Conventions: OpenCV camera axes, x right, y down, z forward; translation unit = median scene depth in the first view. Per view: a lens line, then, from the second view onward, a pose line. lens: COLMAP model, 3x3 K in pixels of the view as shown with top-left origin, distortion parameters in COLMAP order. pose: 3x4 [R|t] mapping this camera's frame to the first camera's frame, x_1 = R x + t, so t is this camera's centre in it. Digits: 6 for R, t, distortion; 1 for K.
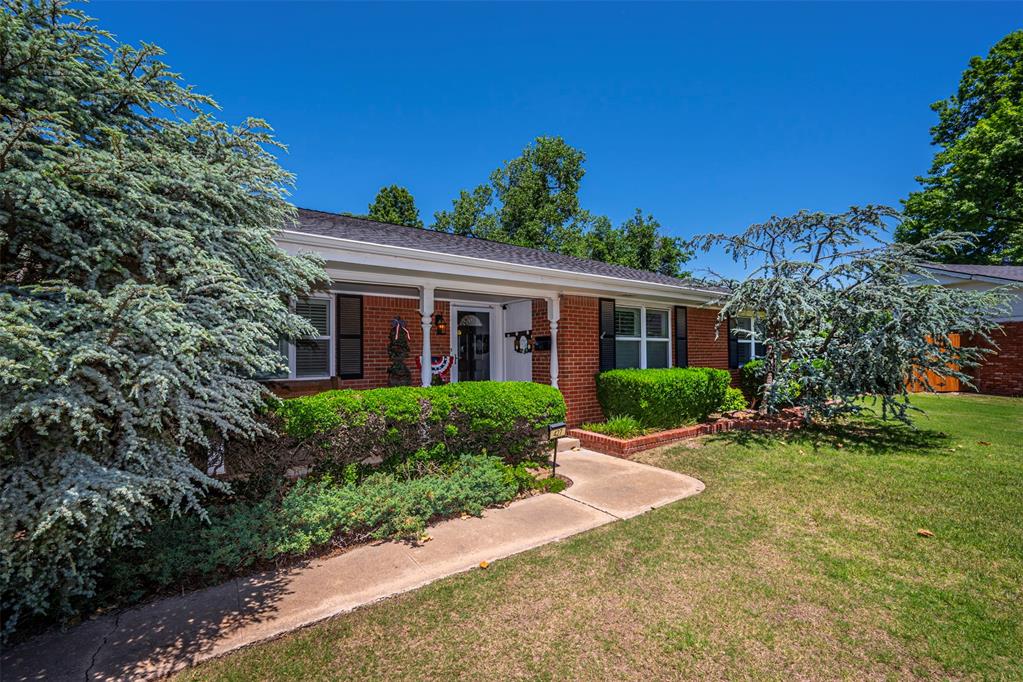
lens RADIAL K [[439.3, 0, 509.8], [0, 439.3, 340.9], [0, 0, 1]] dist [-0.003606, 0.000014]
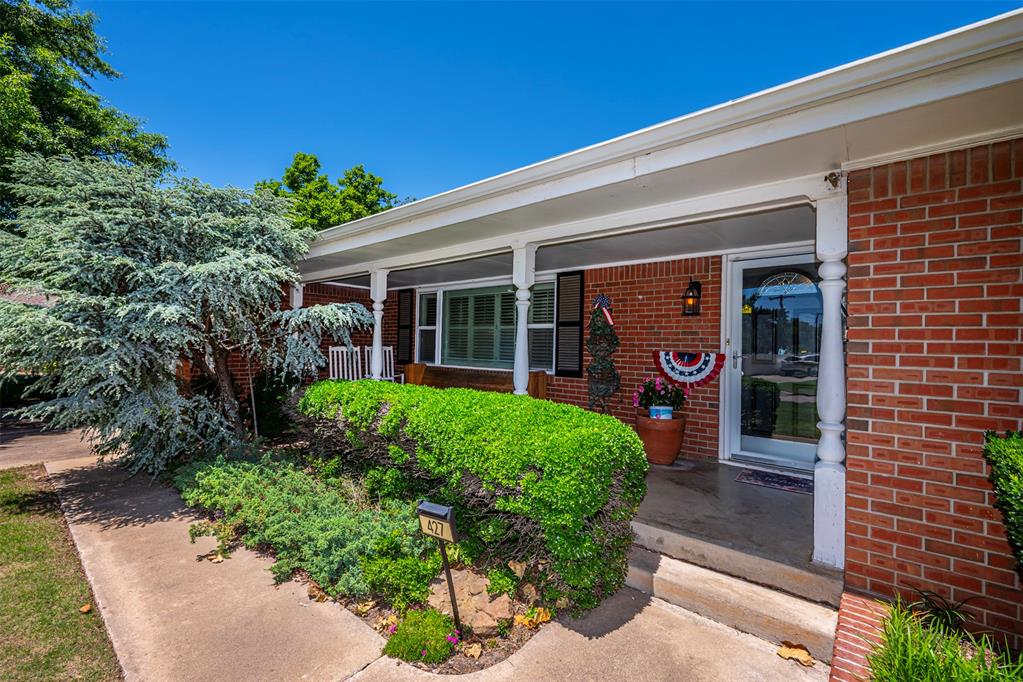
lens RADIAL K [[439.3, 0, 512.0], [0, 439.3, 339.6], [0, 0, 1]] dist [-0.003606, 0.000014]
pose [[0.232102, -0.001072, -0.972691, 0.544739], [0.006564, 0.999978, 0.000464, 0.024660], [0.972669, -0.006493, 0.232104, 0.975800]]
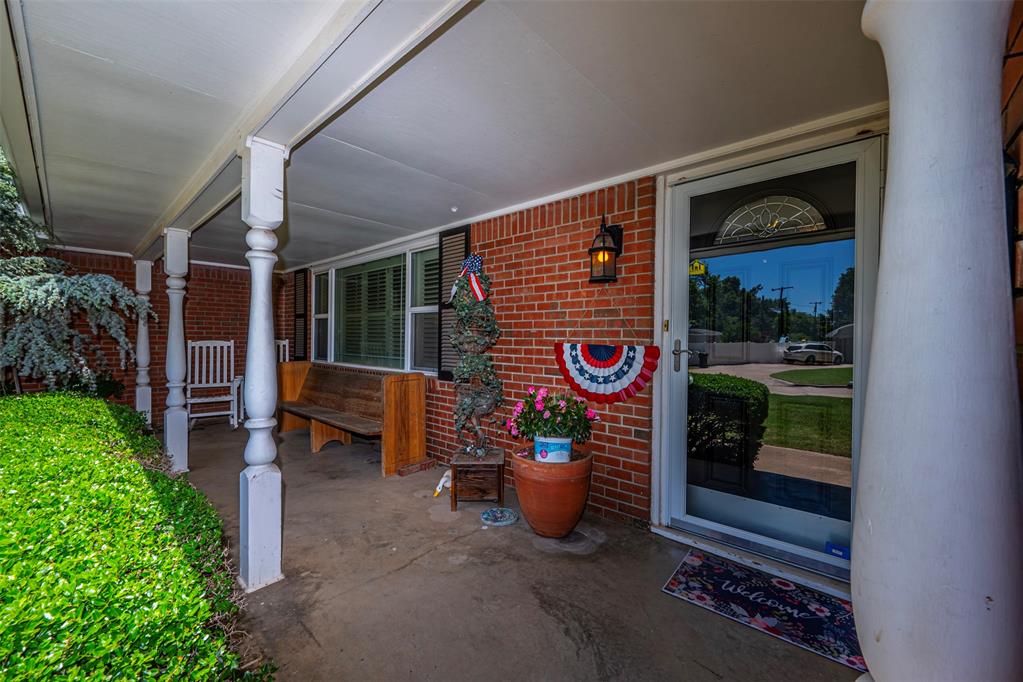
lens RADIAL K [[406.2, 0, 508.5], [0, 406.2, 342.9], [0, 0, 1]] dist [0.001020, -0.001158]
pose [[0.191105, 0.022062, -0.981322, 0.218281], [0.019443, 0.999466, 0.026256, 0.036622], [0.981377, -0.024098, 0.190574, 1.331064]]
